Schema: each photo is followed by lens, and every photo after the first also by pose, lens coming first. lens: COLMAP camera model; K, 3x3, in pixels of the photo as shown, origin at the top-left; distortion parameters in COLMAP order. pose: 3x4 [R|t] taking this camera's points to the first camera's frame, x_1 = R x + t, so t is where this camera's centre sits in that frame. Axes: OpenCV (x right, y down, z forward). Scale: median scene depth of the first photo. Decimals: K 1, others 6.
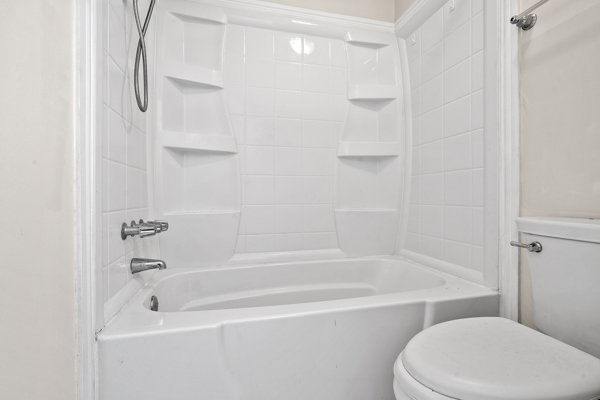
lens RADIAL K [[272.5, 0, 299.9], [0, 272.5, 199.6], [0, 0, 1]] dist [0.001318, 0.000247]
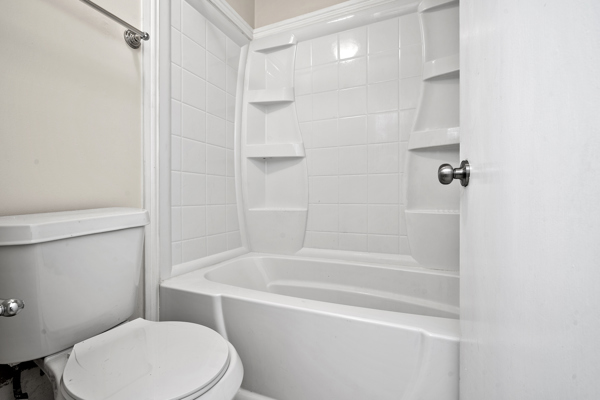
lens RADIAL K [[272.5, 0, 300.9], [0, 272.5, 199.7], [0, 0, 1]] dist [0.001318, 0.000247]
pose [[0.794237, 0.007961, -0.607557, 0.430990], [-0.006652, 0.999968, 0.004407, -0.000794], [0.607572, 0.000541, 0.794264, 0.110712]]
